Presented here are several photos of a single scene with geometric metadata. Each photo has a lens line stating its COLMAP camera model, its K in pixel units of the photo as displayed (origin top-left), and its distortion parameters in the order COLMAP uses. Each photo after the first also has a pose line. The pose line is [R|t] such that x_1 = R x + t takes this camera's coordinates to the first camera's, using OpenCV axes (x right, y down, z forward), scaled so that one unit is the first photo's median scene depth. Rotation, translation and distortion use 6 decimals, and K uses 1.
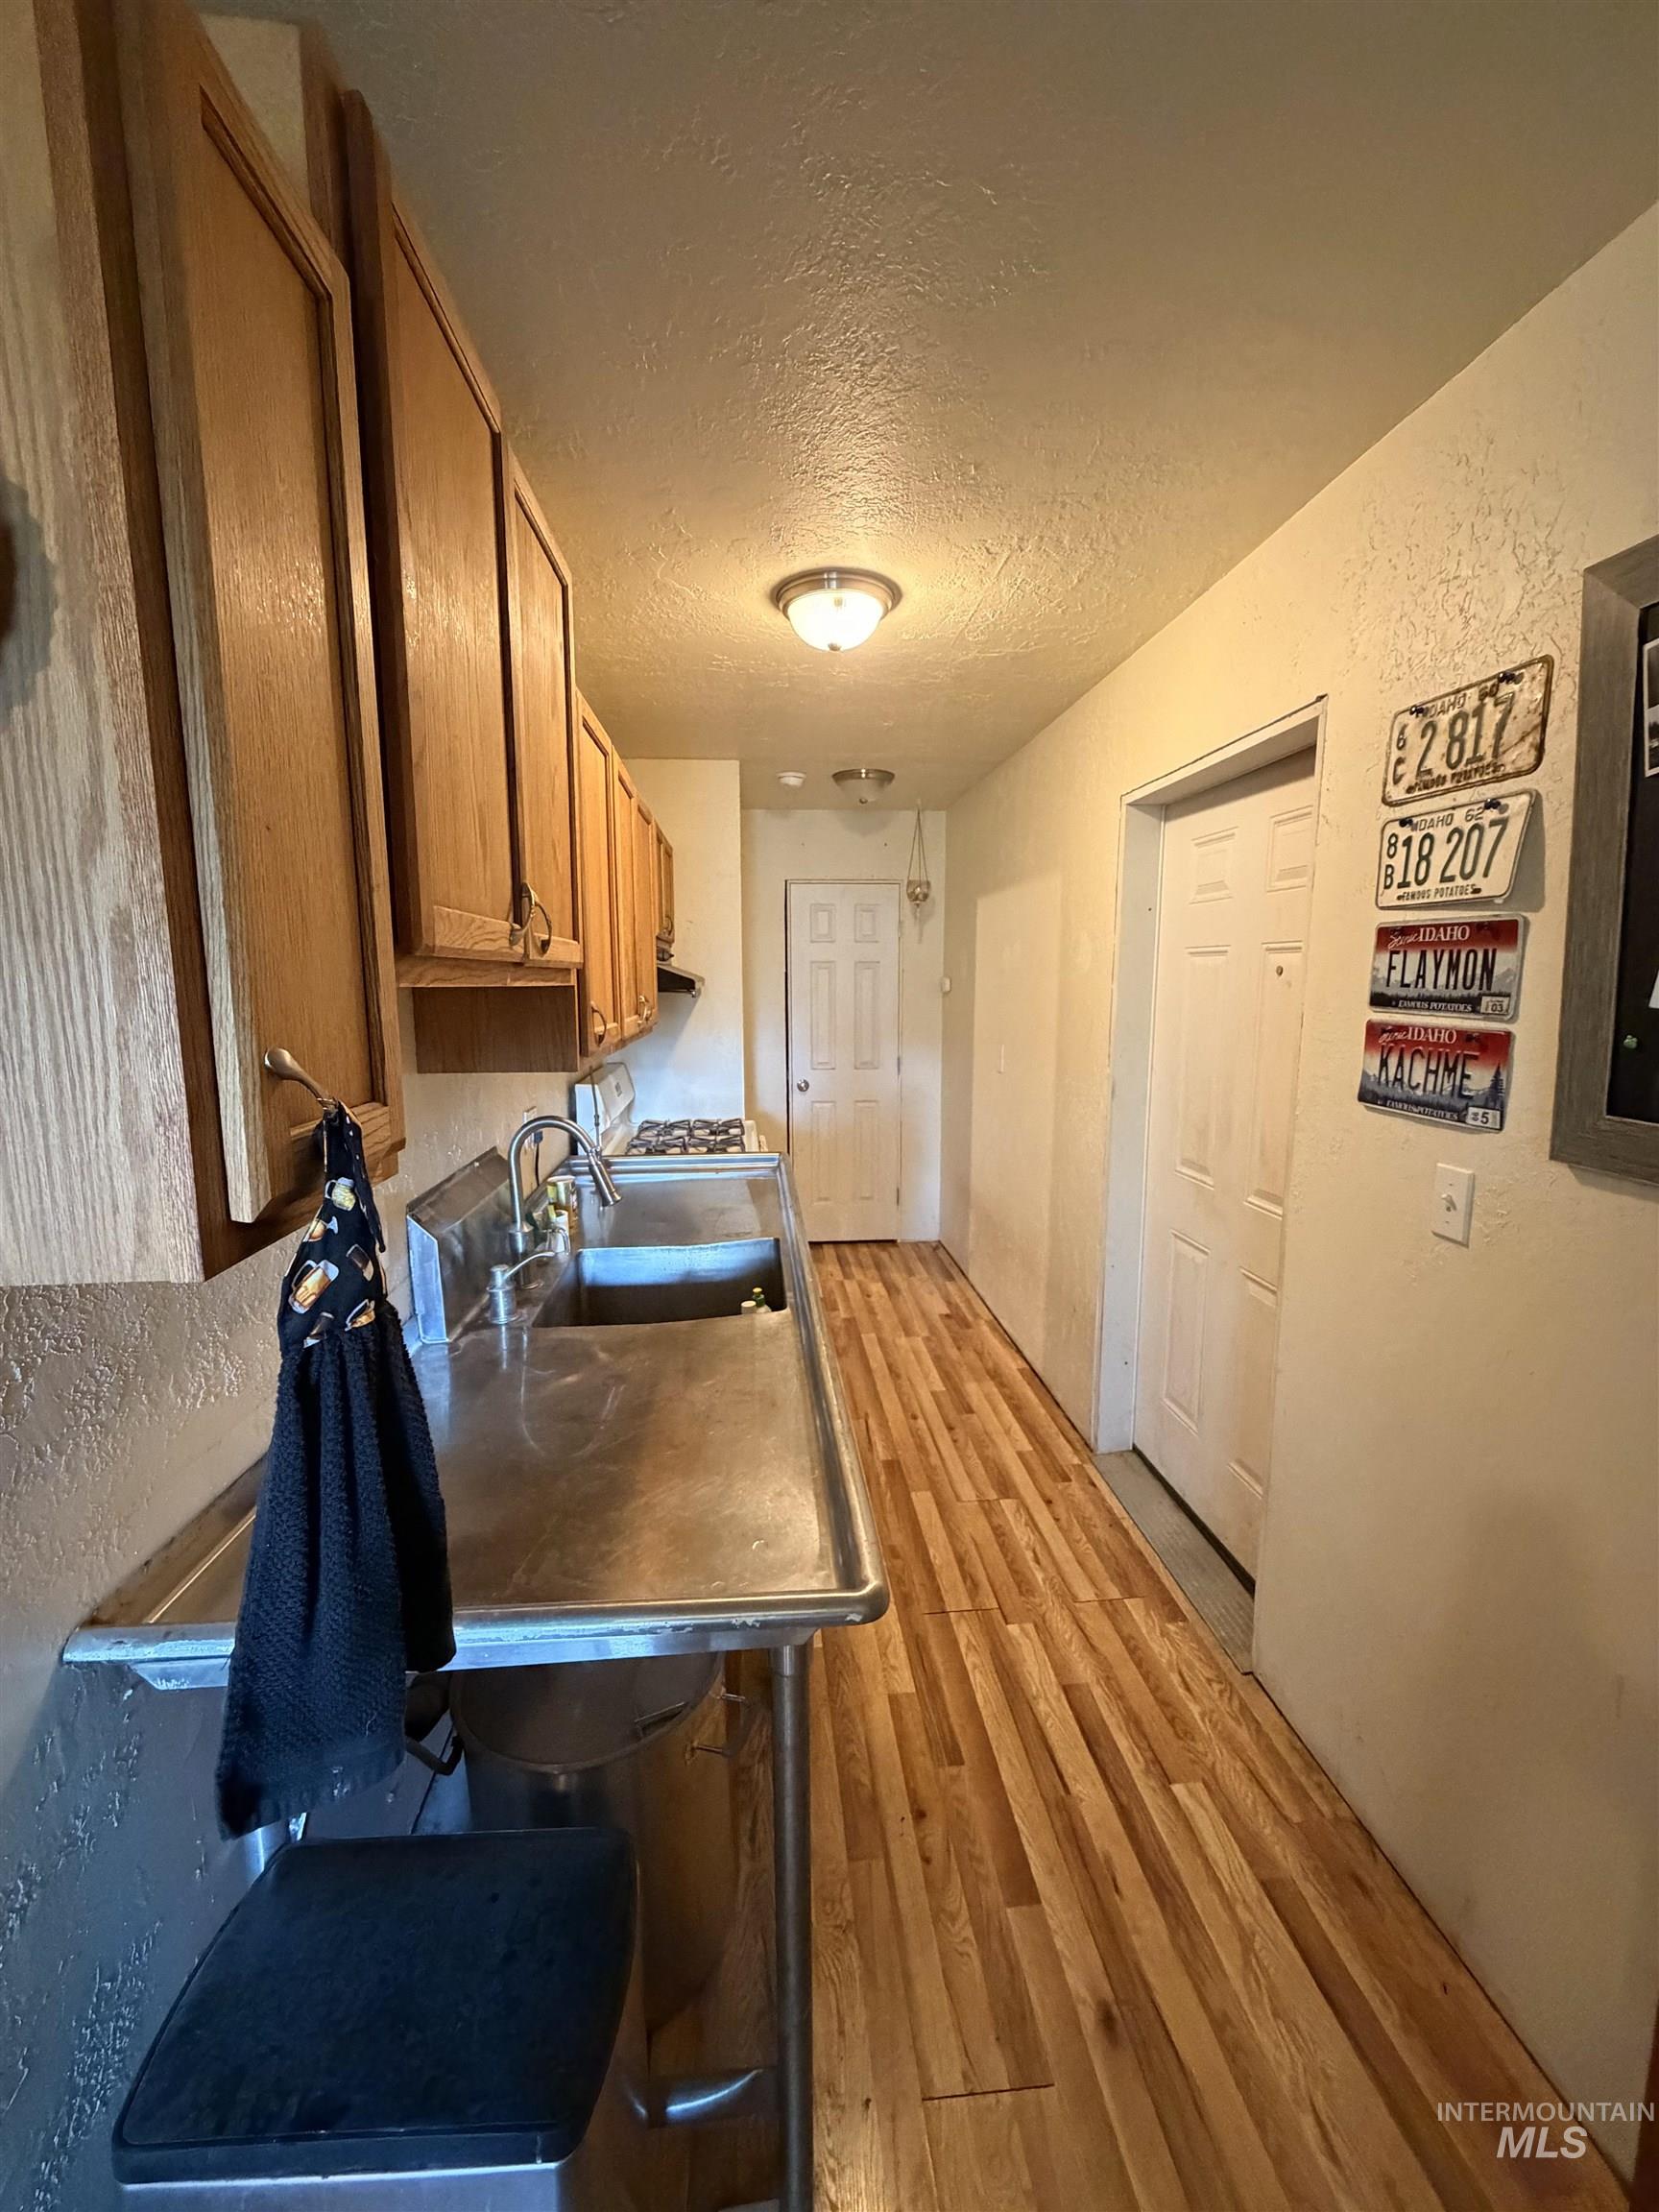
lens RADIAL K [[881.5, 0, 836.1], [0, 881.5, 1095.1], [0, 0, 1]] dist [0.002016, 0.000672]
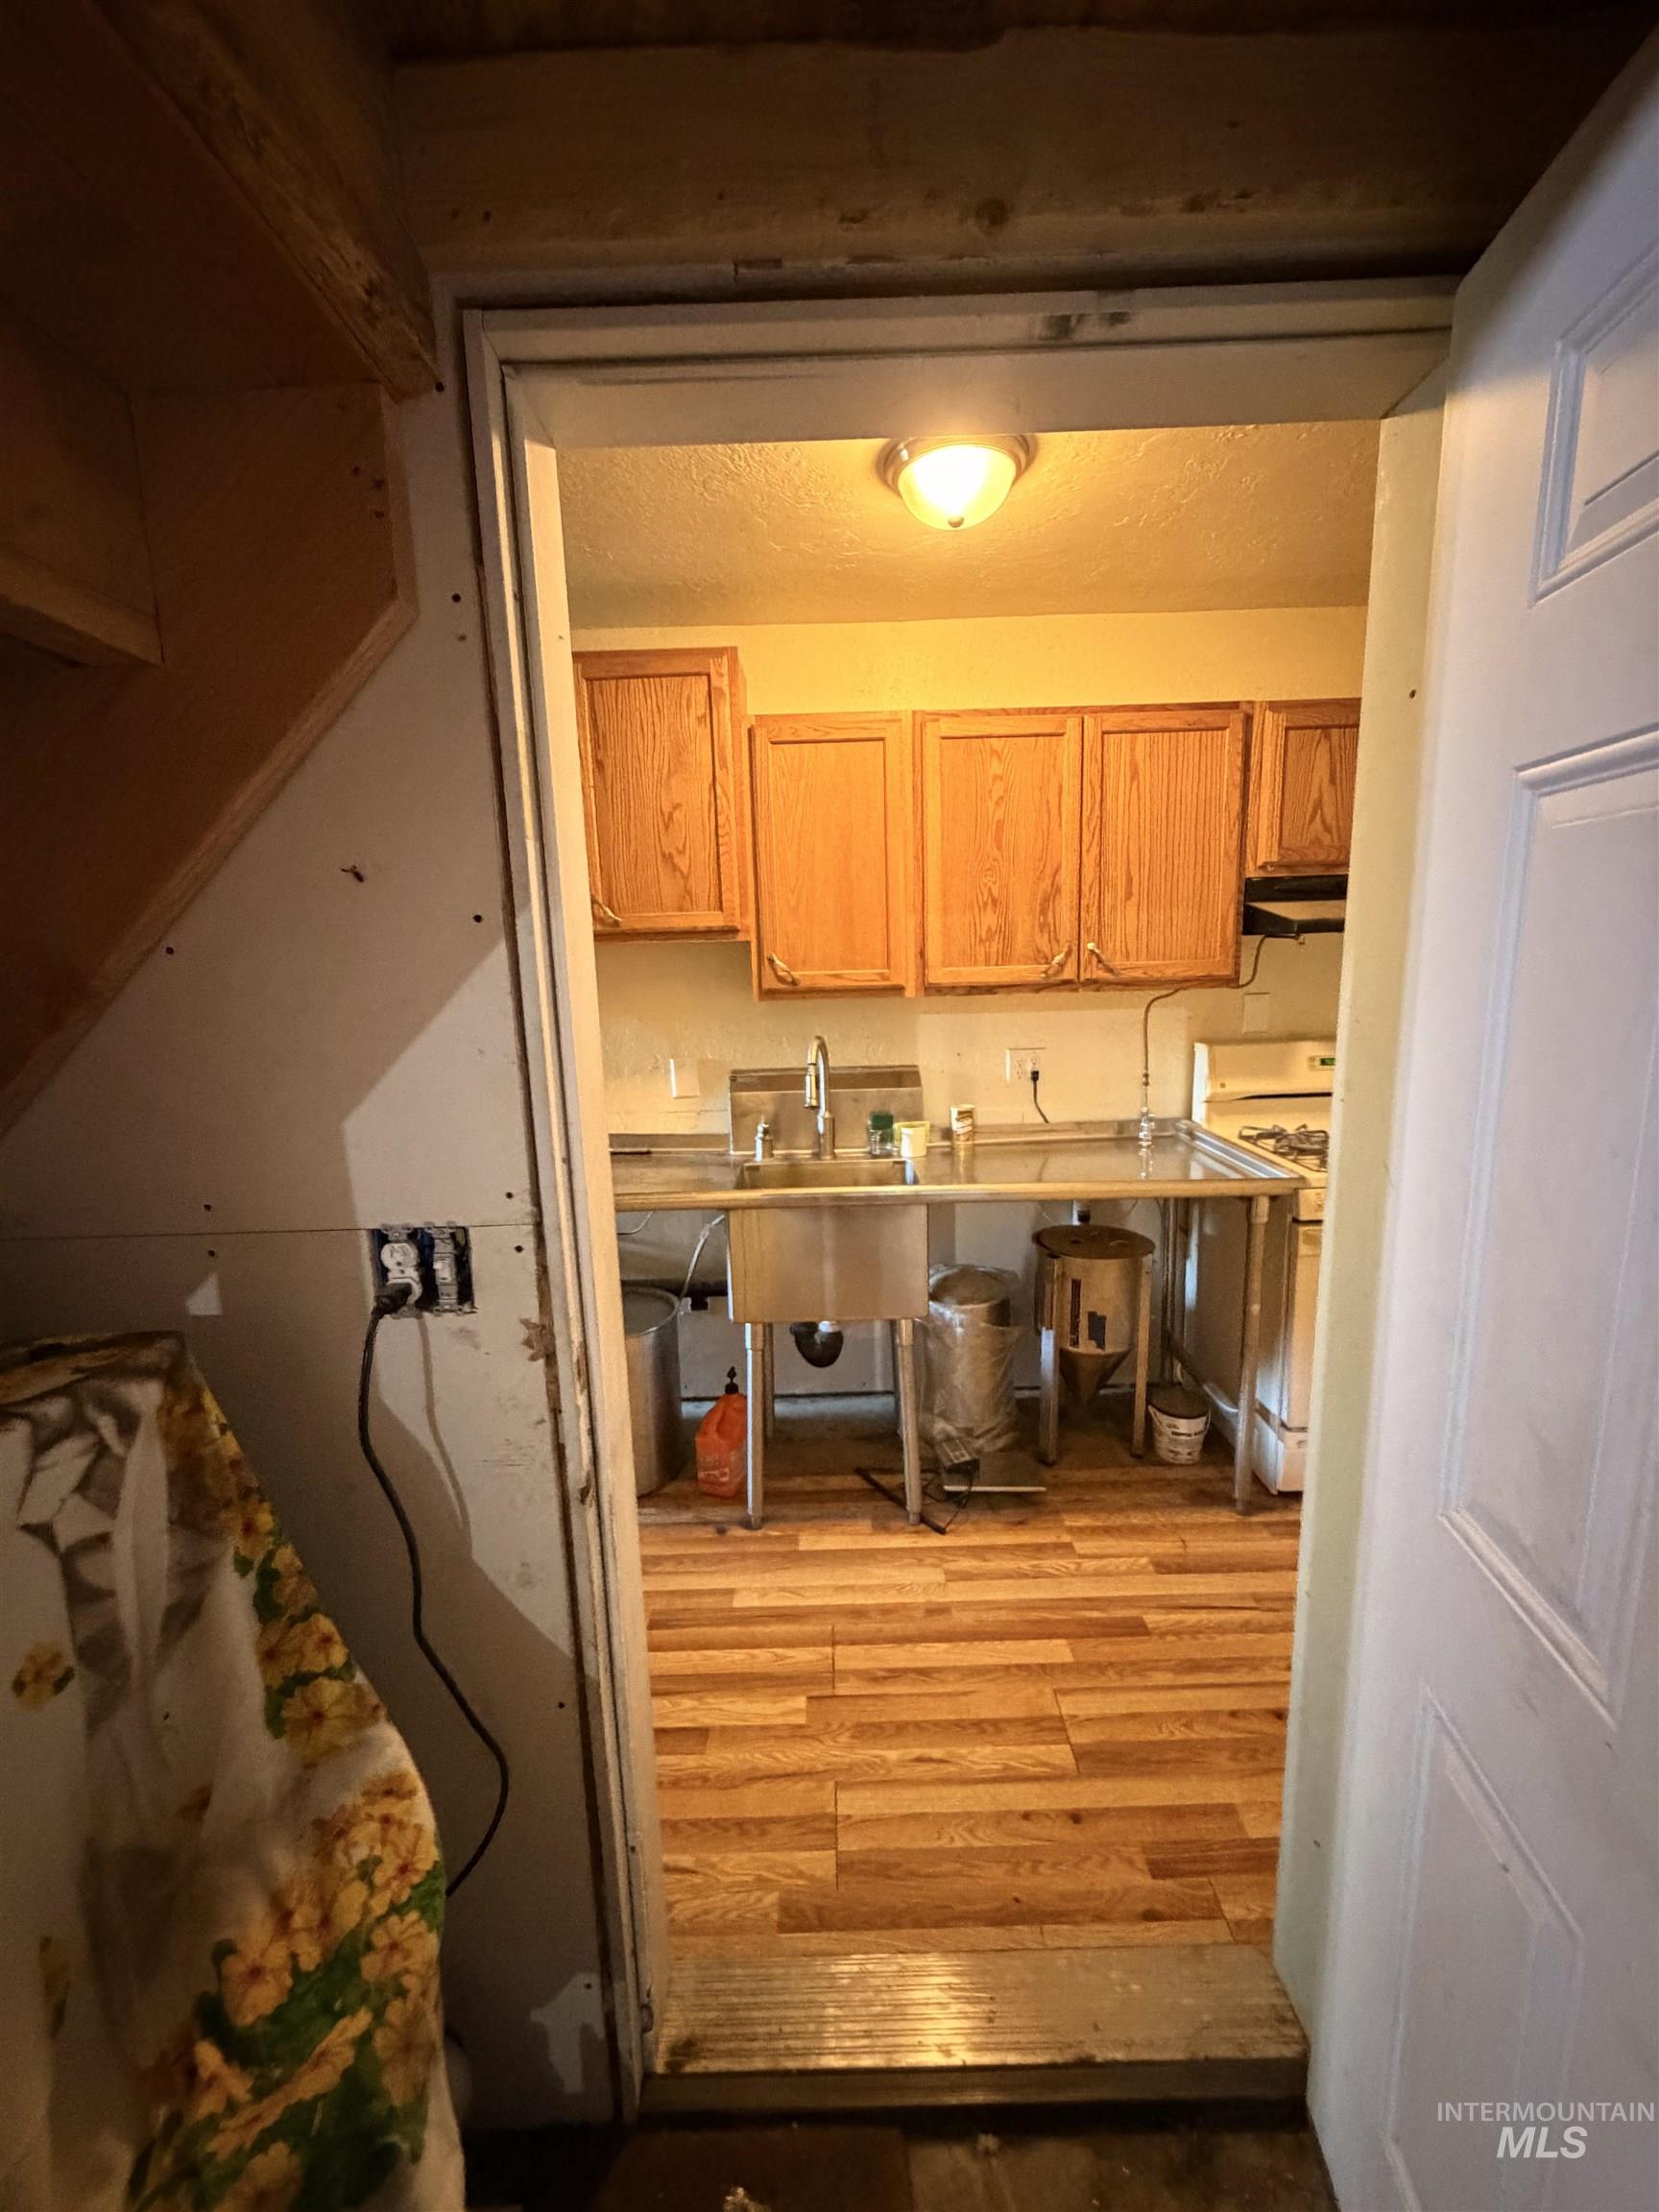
lens RADIAL K [[881.5, 0, 827.1], [0, 881.5, 1099.0], [0, 0, 1]] dist [0.002016, 0.000672]
pose [[-0.092720, 0.172178, -0.980692, 0.801751], [-0.107041, 0.977504, 0.181739, -0.100125], [0.989922, 0.121825, -0.072204, 0.878121]]
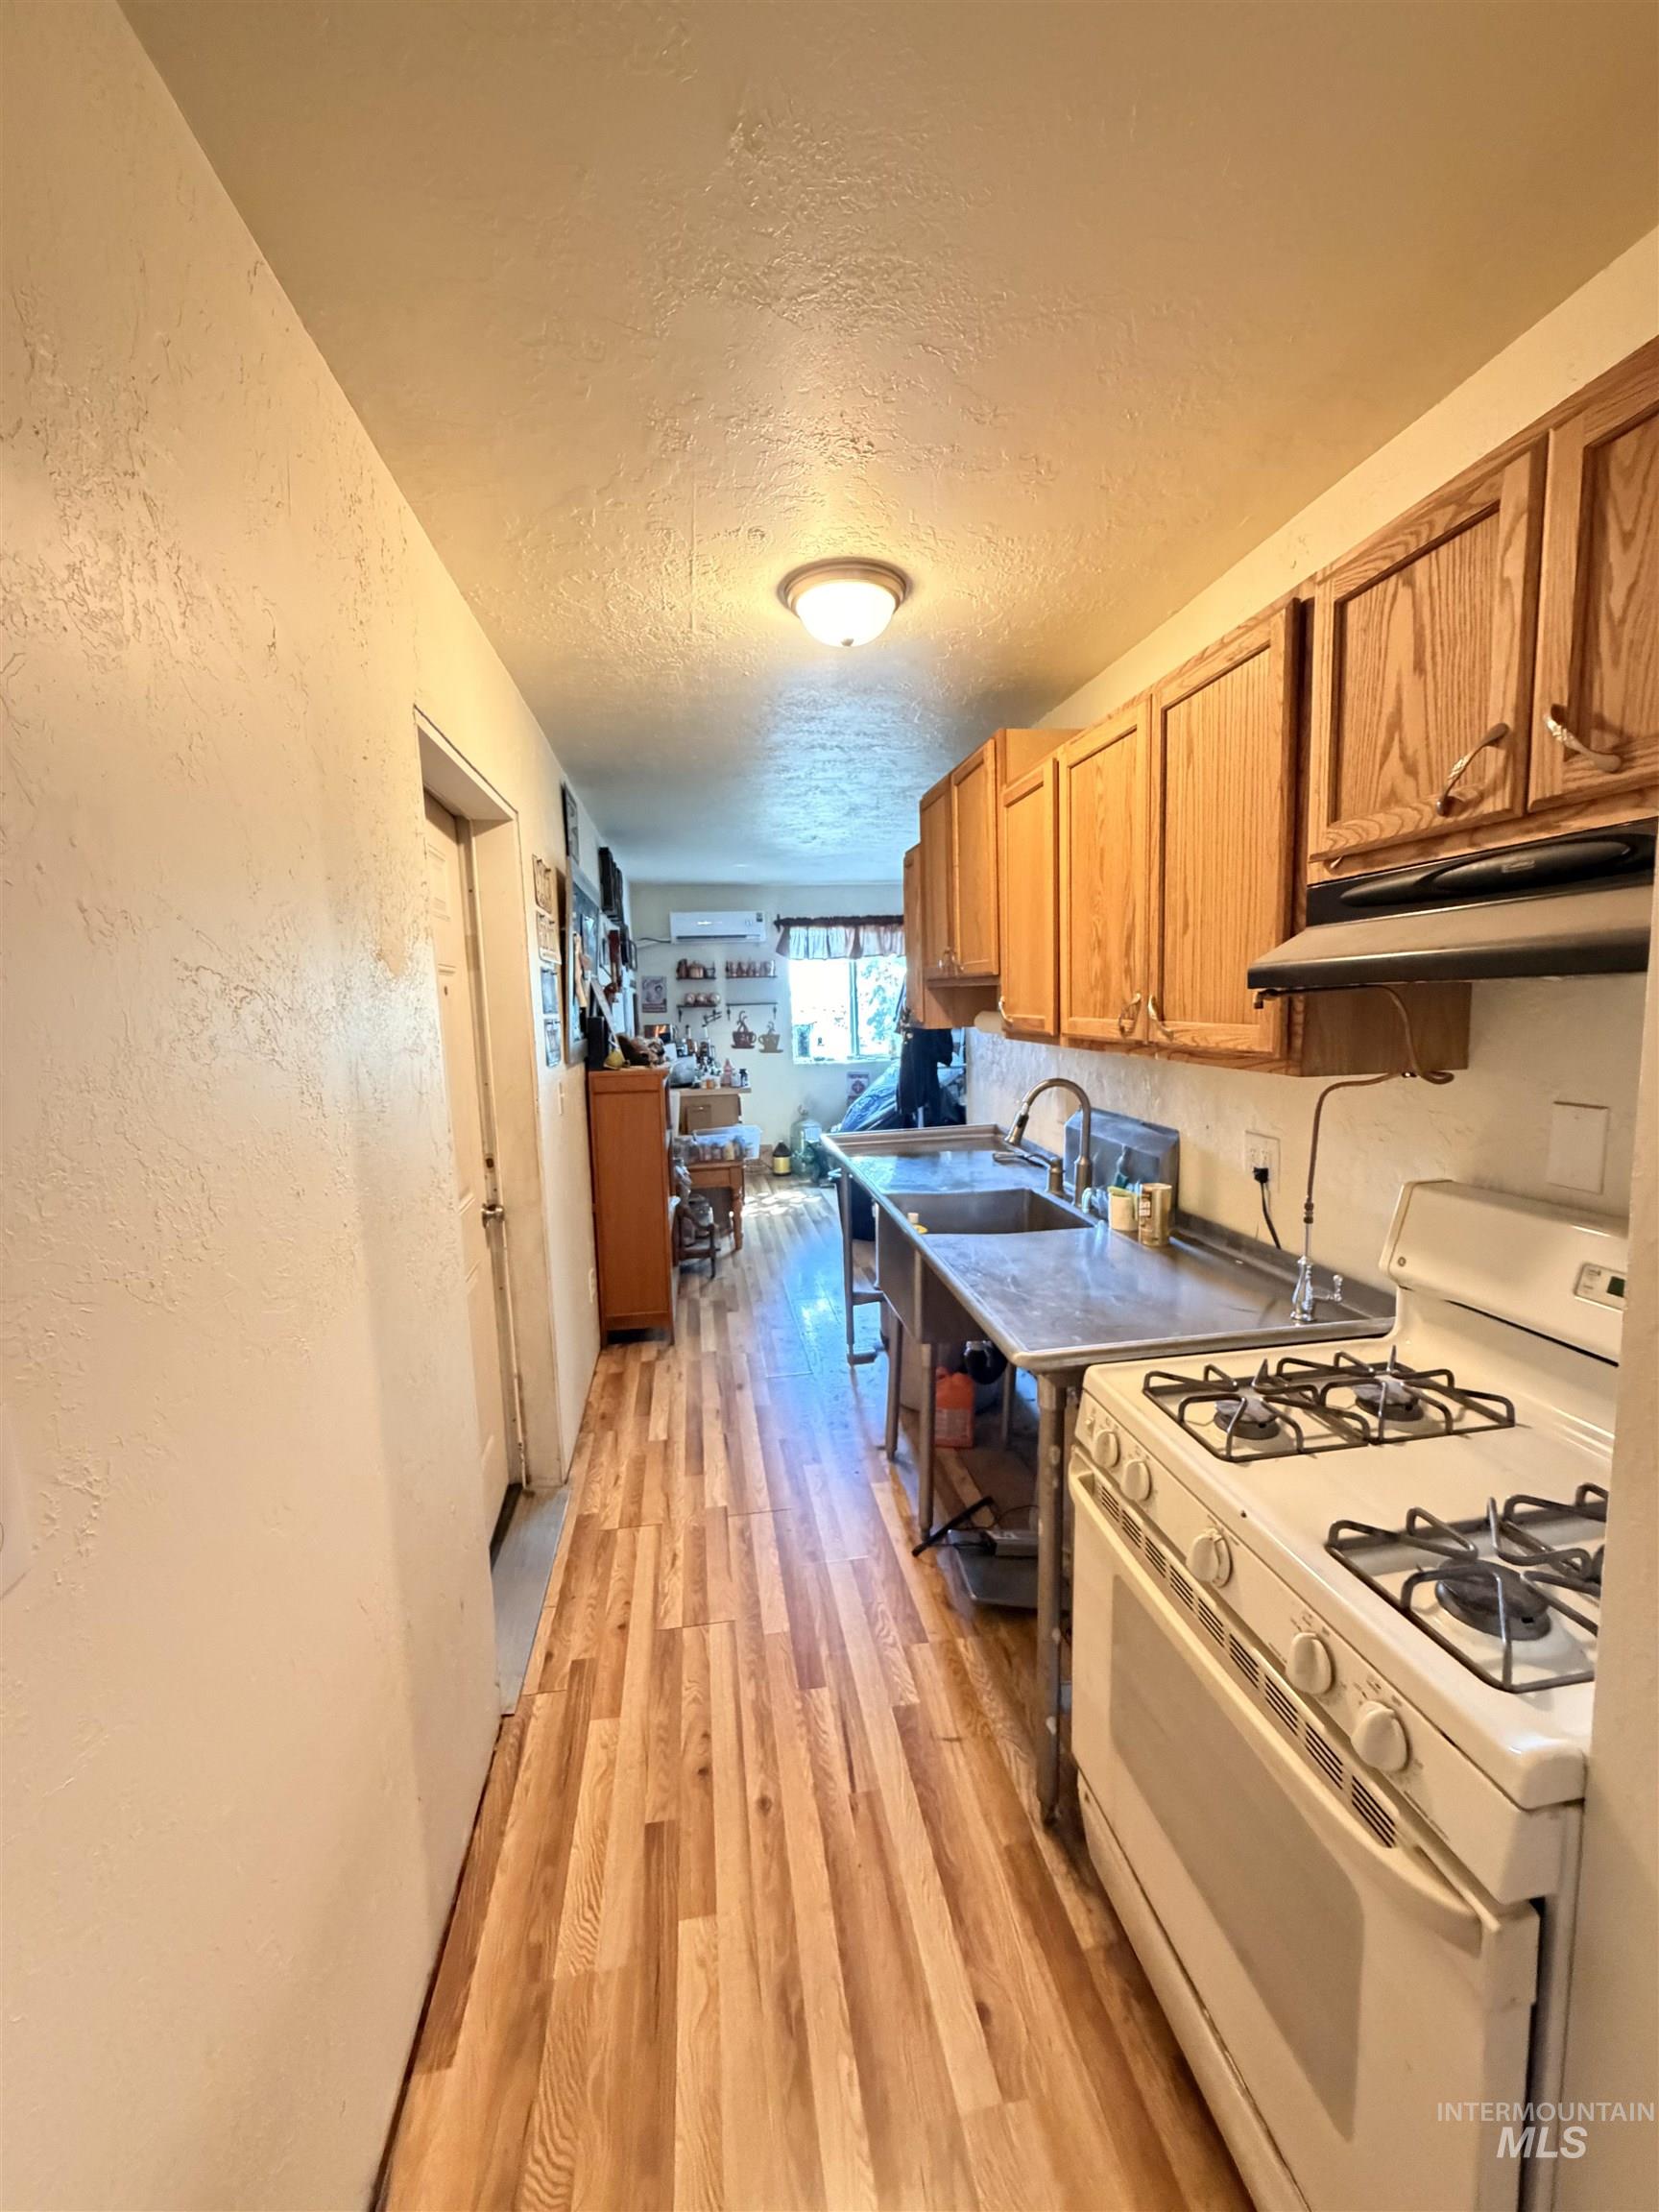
lens RADIAL K [[881.5, 0, 836.6], [0, 881.5, 1095.6], [0, 0, 1]] dist [0.002016, 0.000672]
pose [[-0.997564, 0.040525, -0.056780, 0.073837], [0.025344, 0.968876, 0.246247, -0.230109], [0.064992, 0.244208, -0.967543, 1.805066]]
